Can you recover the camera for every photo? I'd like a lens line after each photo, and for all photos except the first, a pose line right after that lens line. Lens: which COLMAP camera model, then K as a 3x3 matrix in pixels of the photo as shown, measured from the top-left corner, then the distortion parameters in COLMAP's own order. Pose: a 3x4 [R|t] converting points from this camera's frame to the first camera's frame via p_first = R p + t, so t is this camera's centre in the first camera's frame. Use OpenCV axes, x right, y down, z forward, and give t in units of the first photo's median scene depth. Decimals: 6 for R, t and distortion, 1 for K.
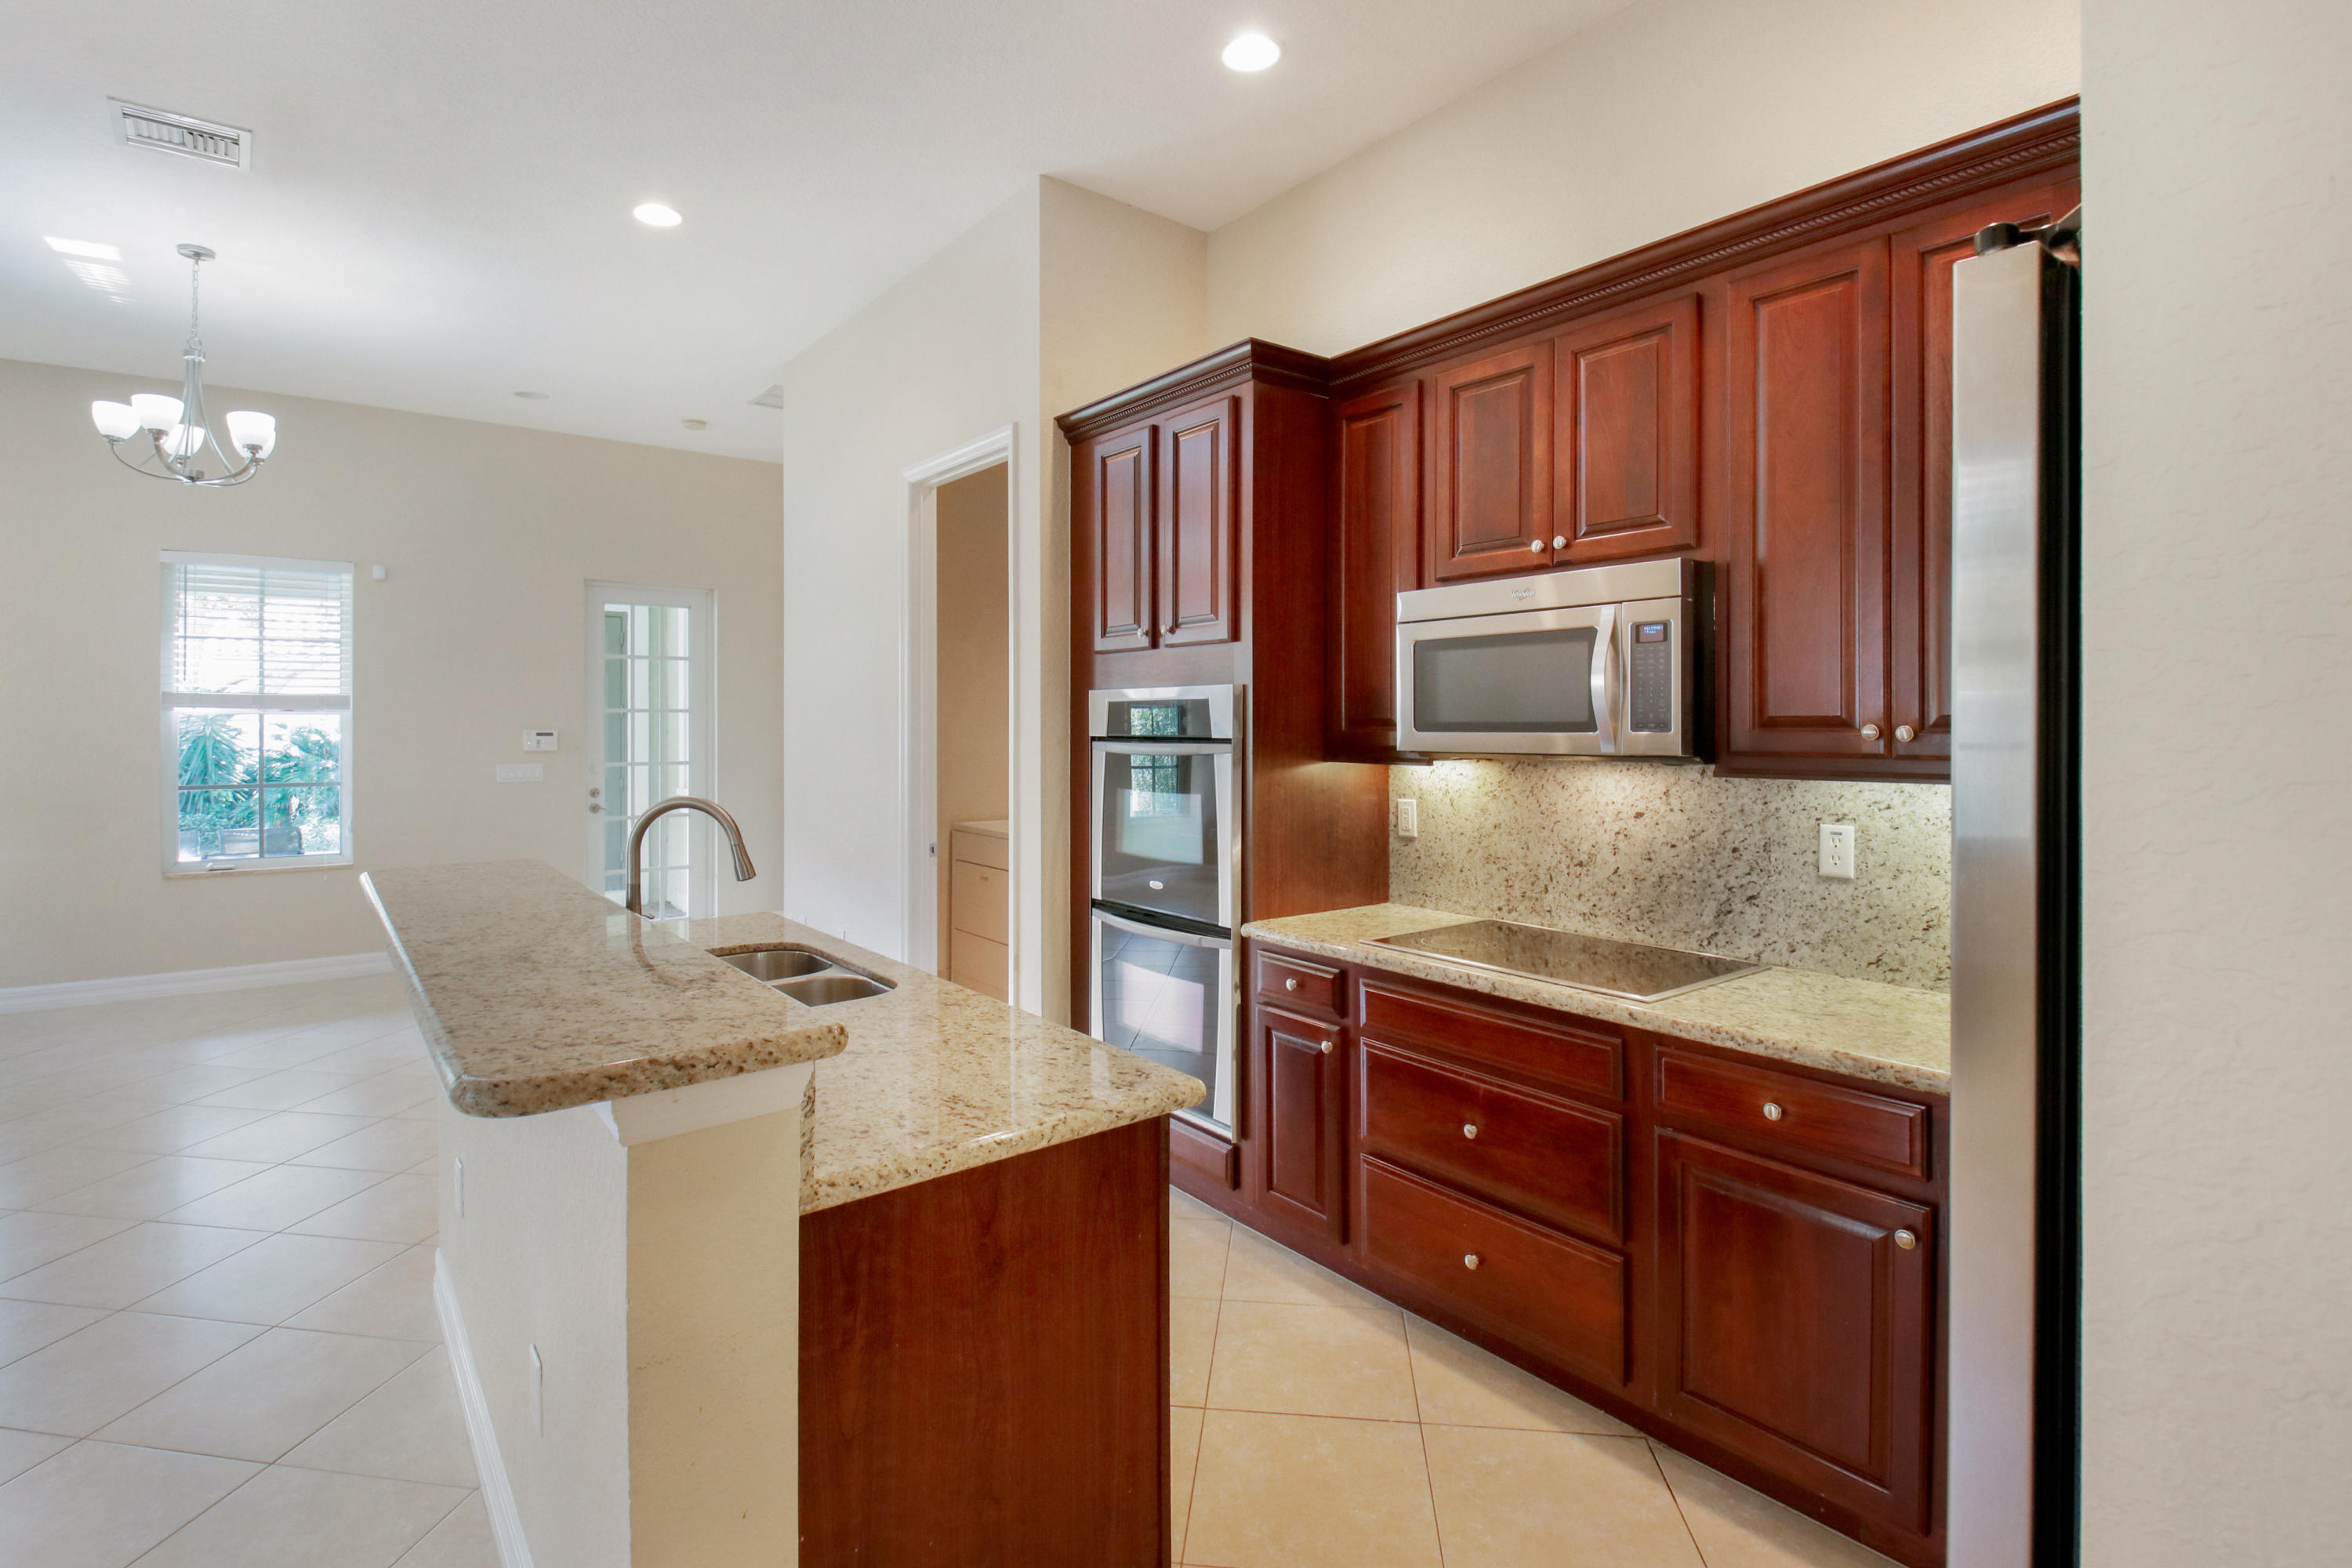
lens RADIAL K [[1118.7, 0, 1186.2], [0, 1118.7, 728.3], [0, 0, 1]] dist [0.002547, -0.010668]
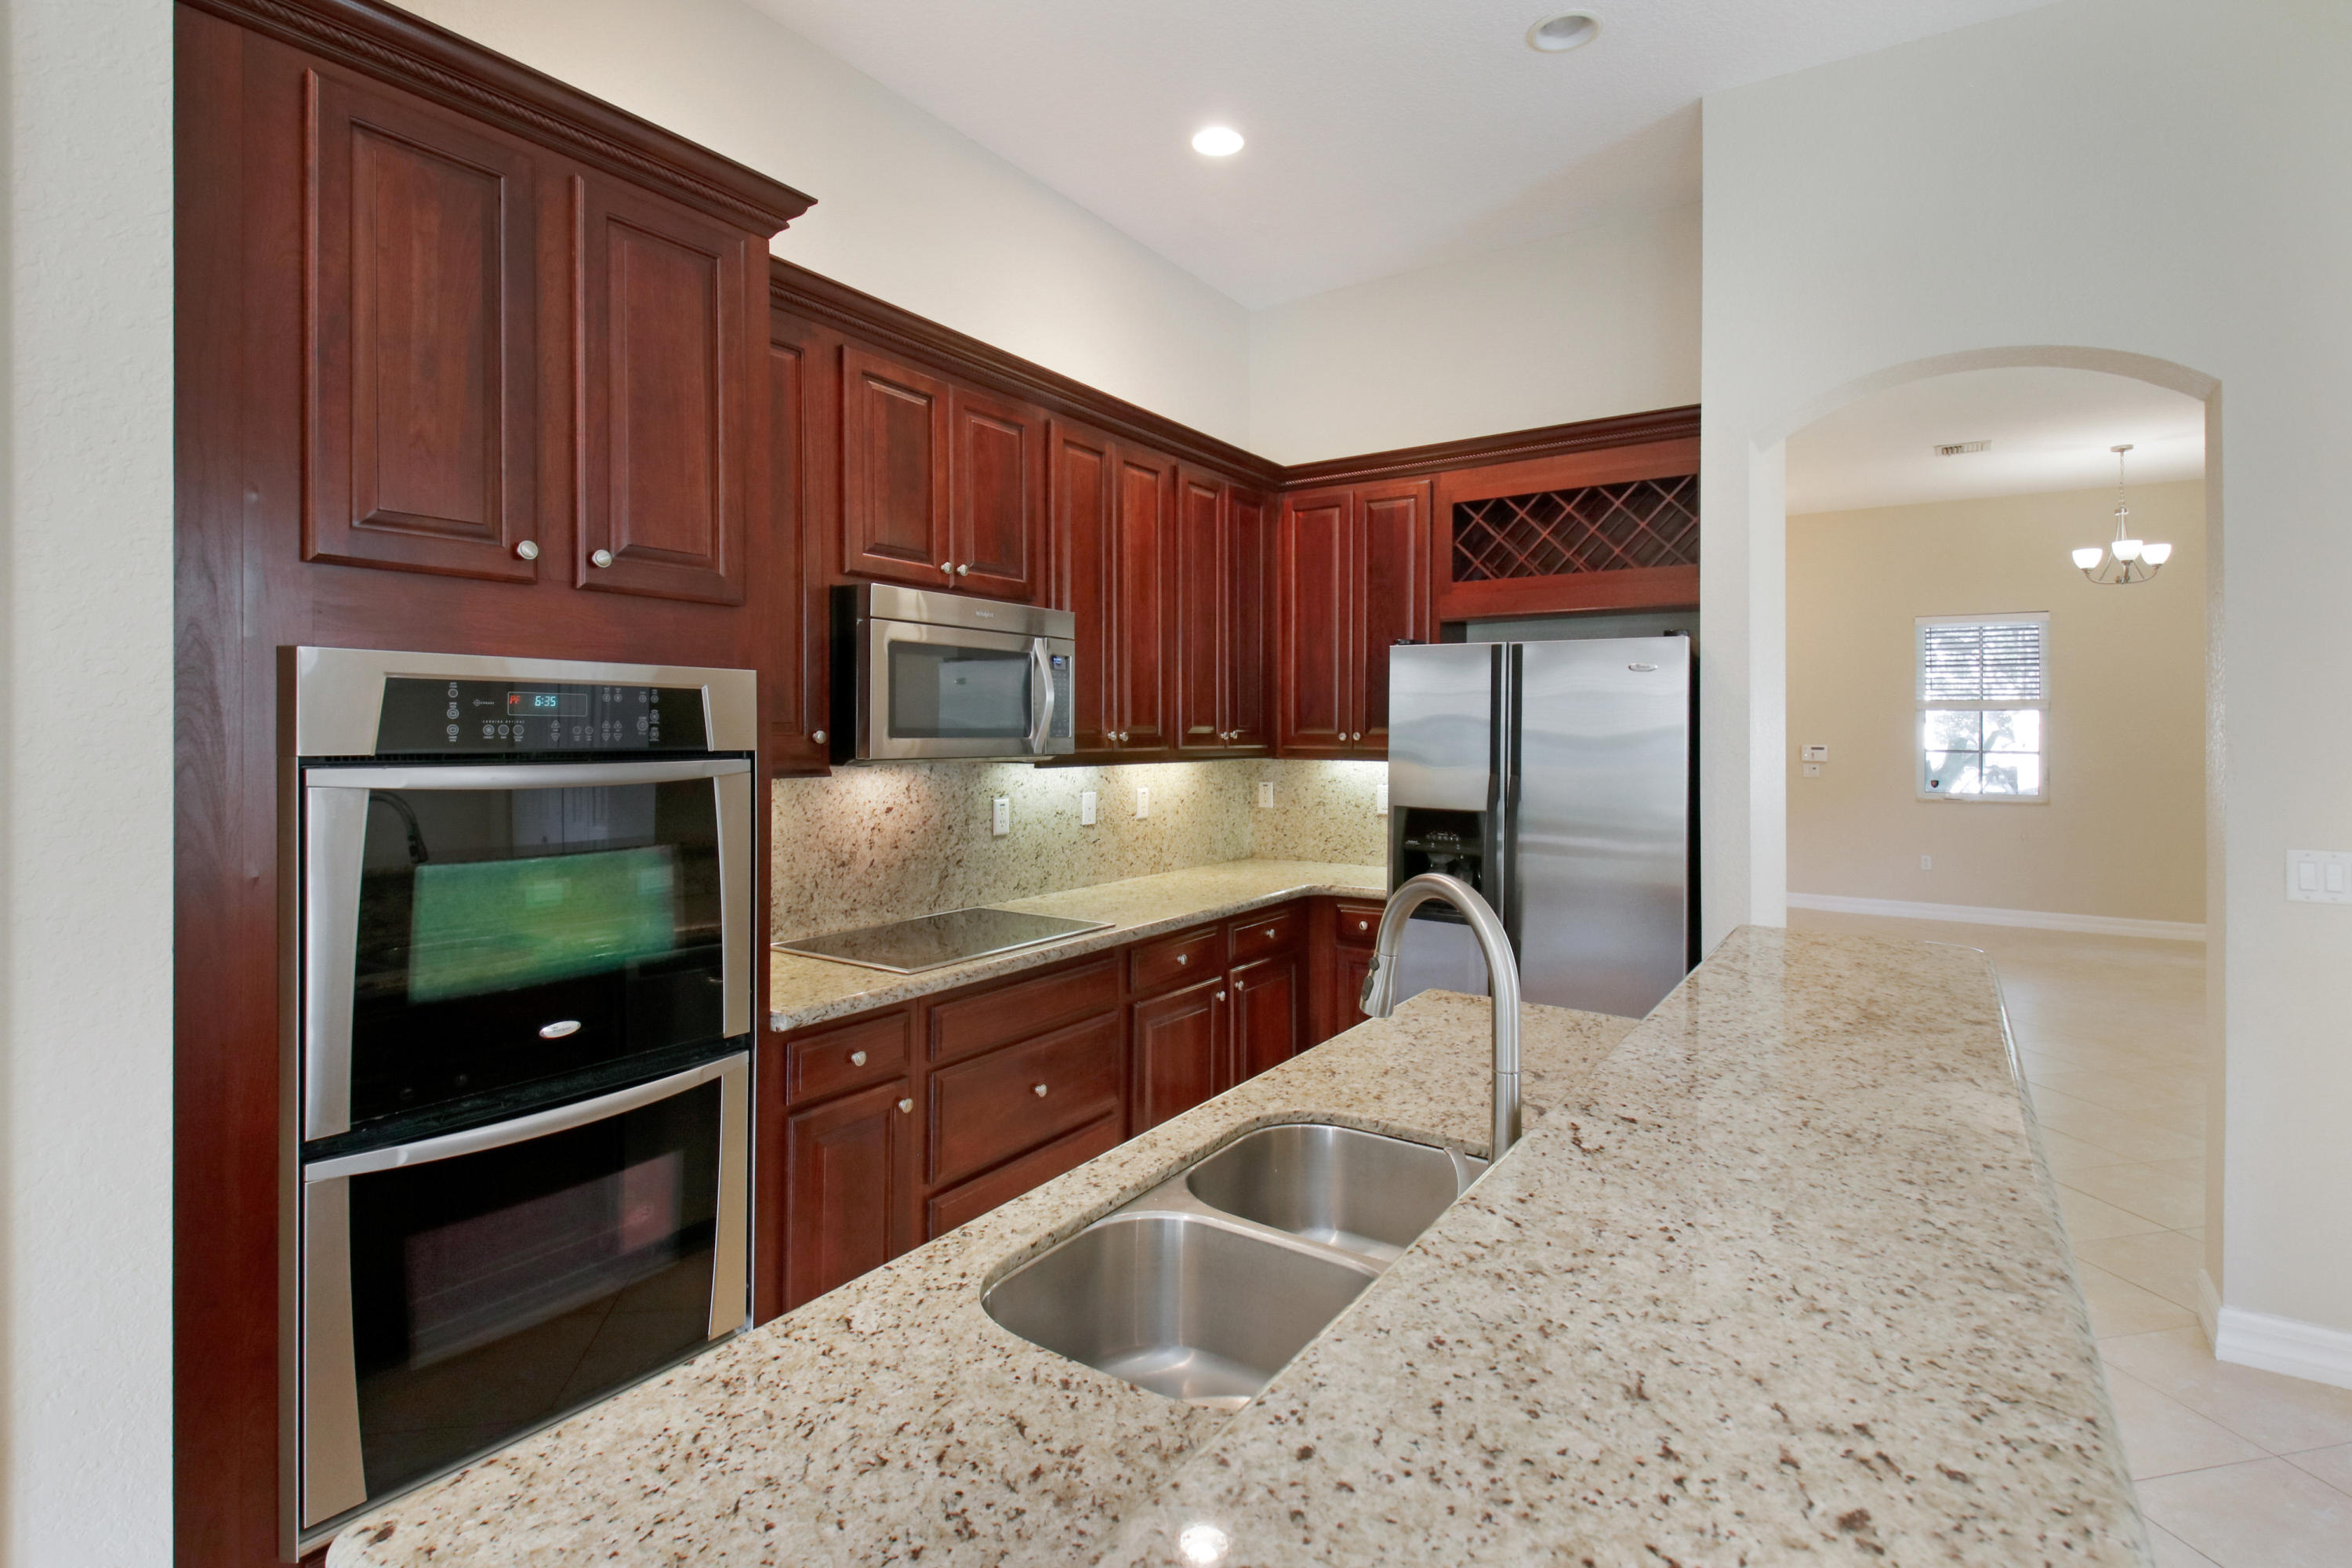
lens RADIAL K [[1118.7, 0, 1186.2], [0, 1118.7, 728.3], [0, 0, 1]] dist [0.002547, -0.010668]
pose [[-0.314198, -0.001975, 0.949355, -0.754970], [-0.003861, 0.999992, 0.000802, -0.006551], [-0.949350, -0.003414, -0.314203, 1.061845]]
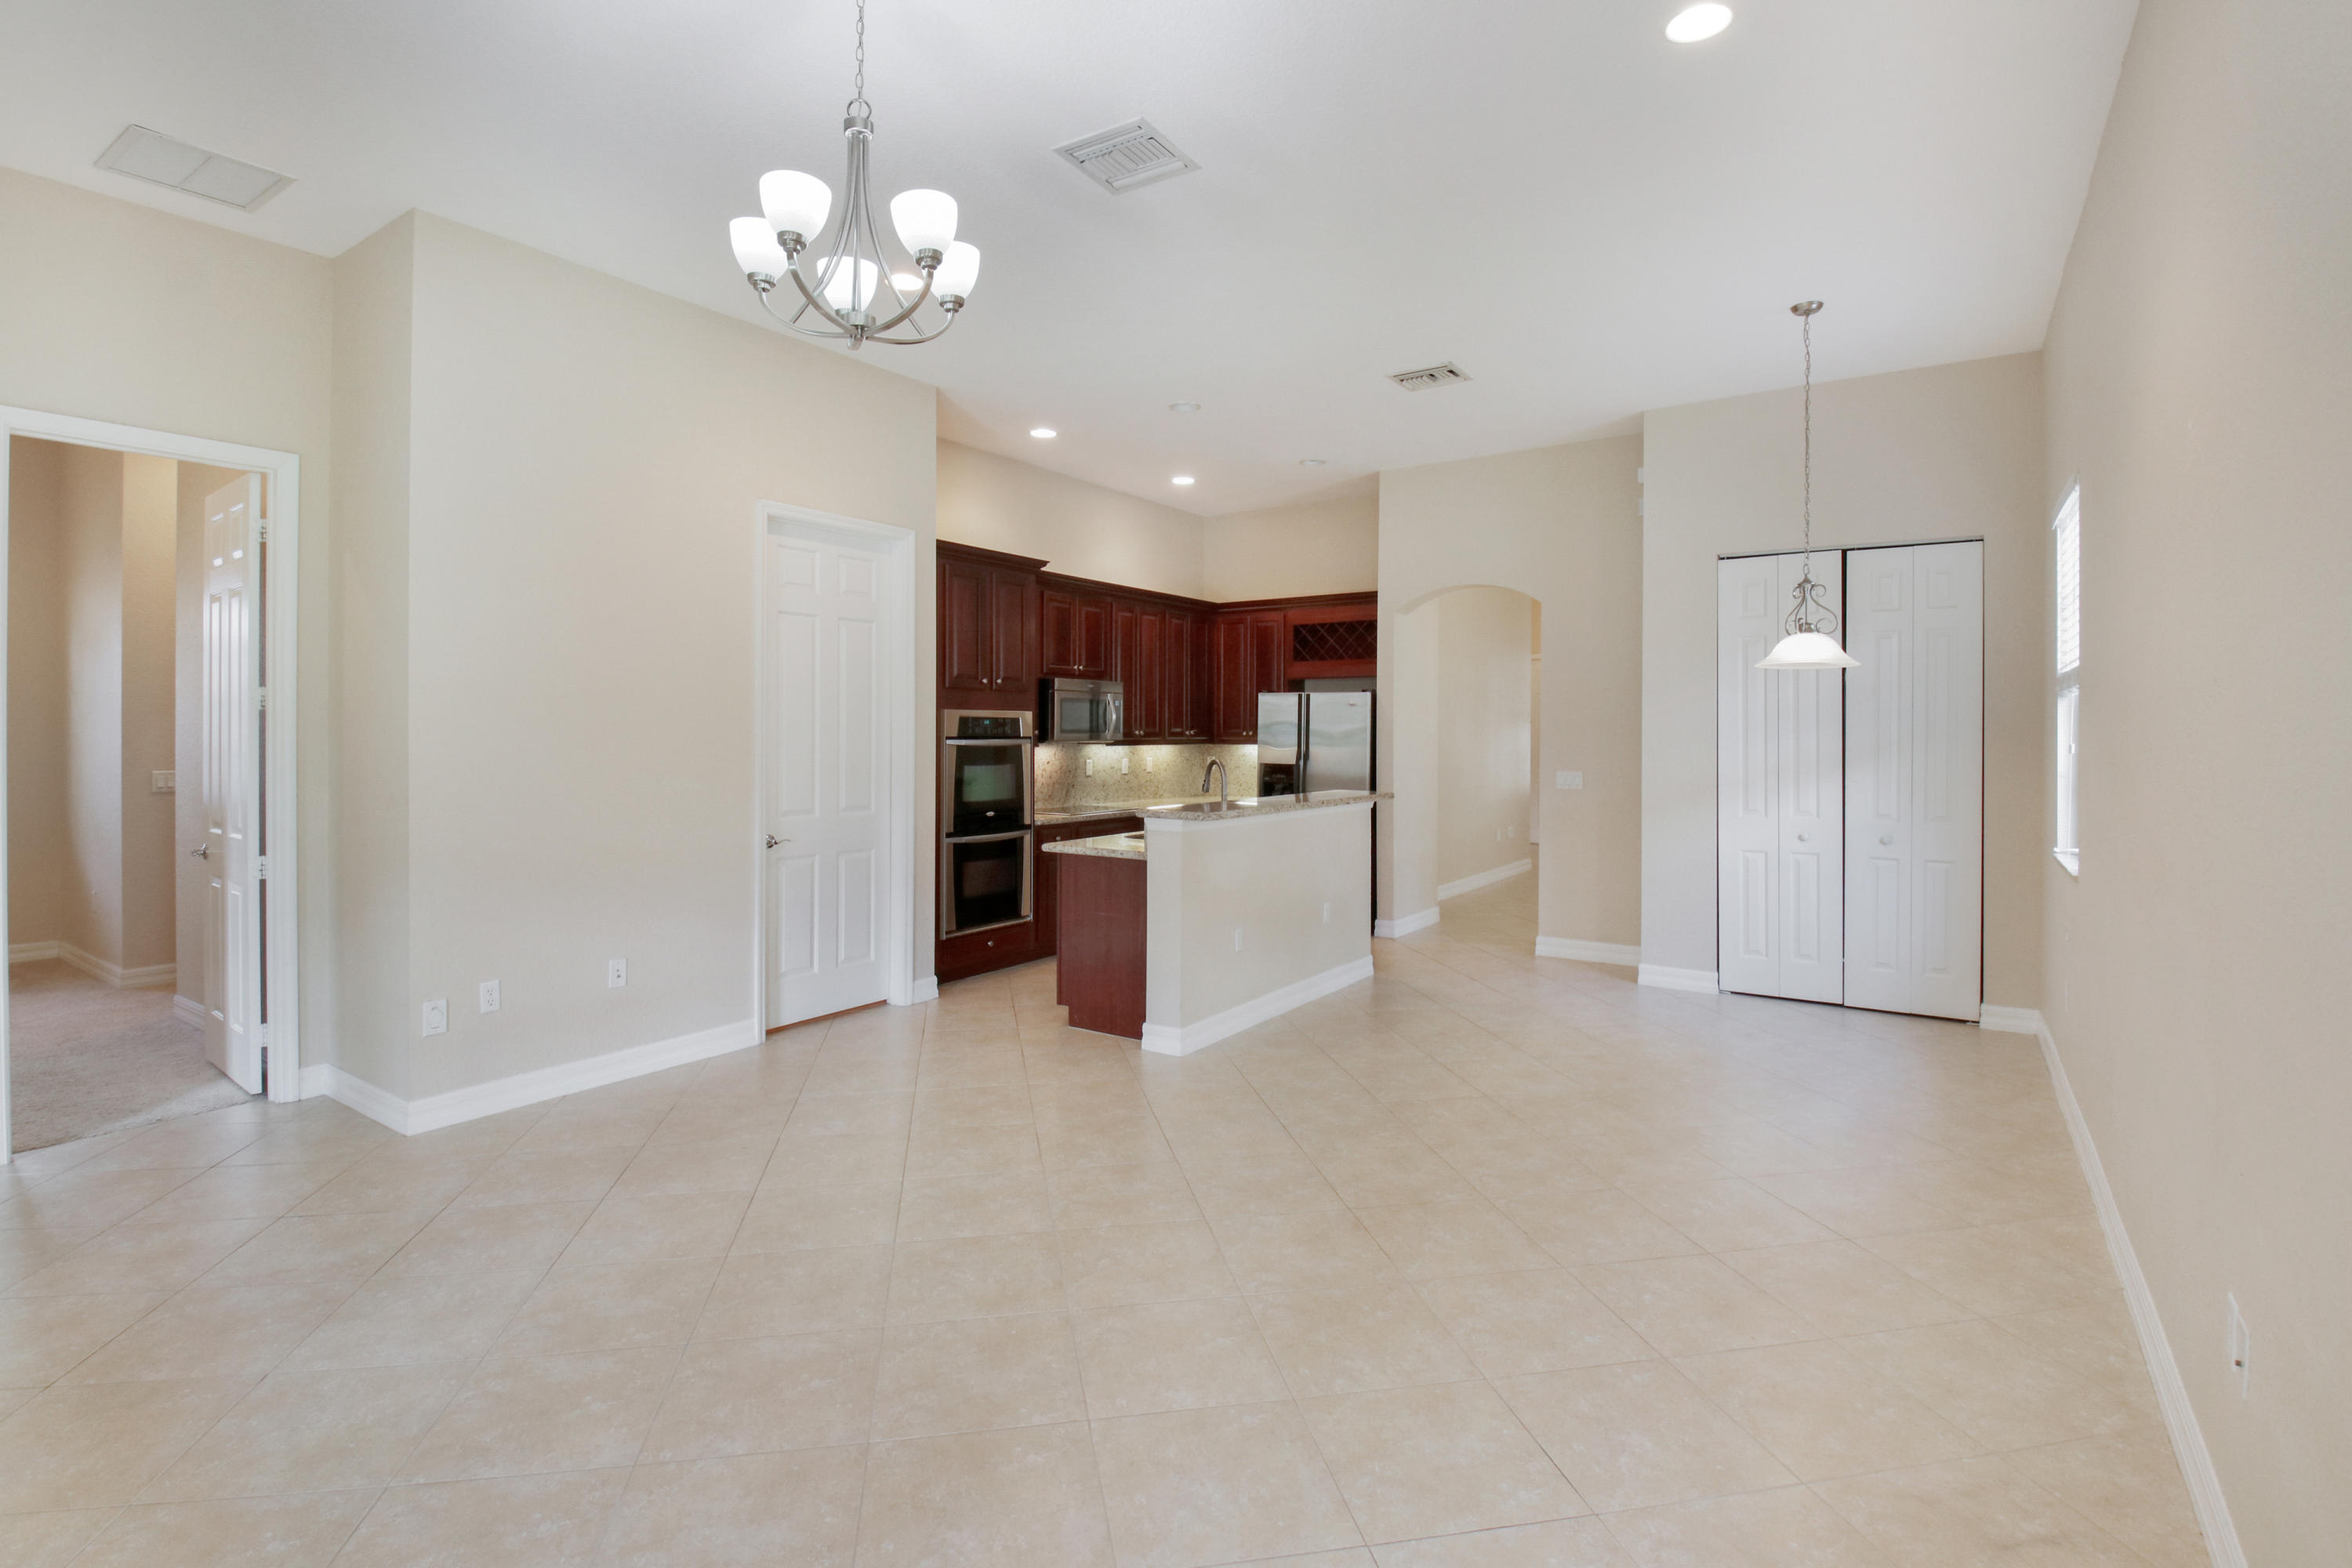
lens RADIAL K [[1118.7, 0, 1186.2], [0, 1118.7, 728.3], [0, 0, 1]] dist [0.002547, -0.010668]
pose [[-0.317454, -0.003350, 0.948268, -2.299653], [-0.005277, 0.999985, 0.001767, -0.013192], [-0.948259, -0.004443, -0.317467, 1.538419]]
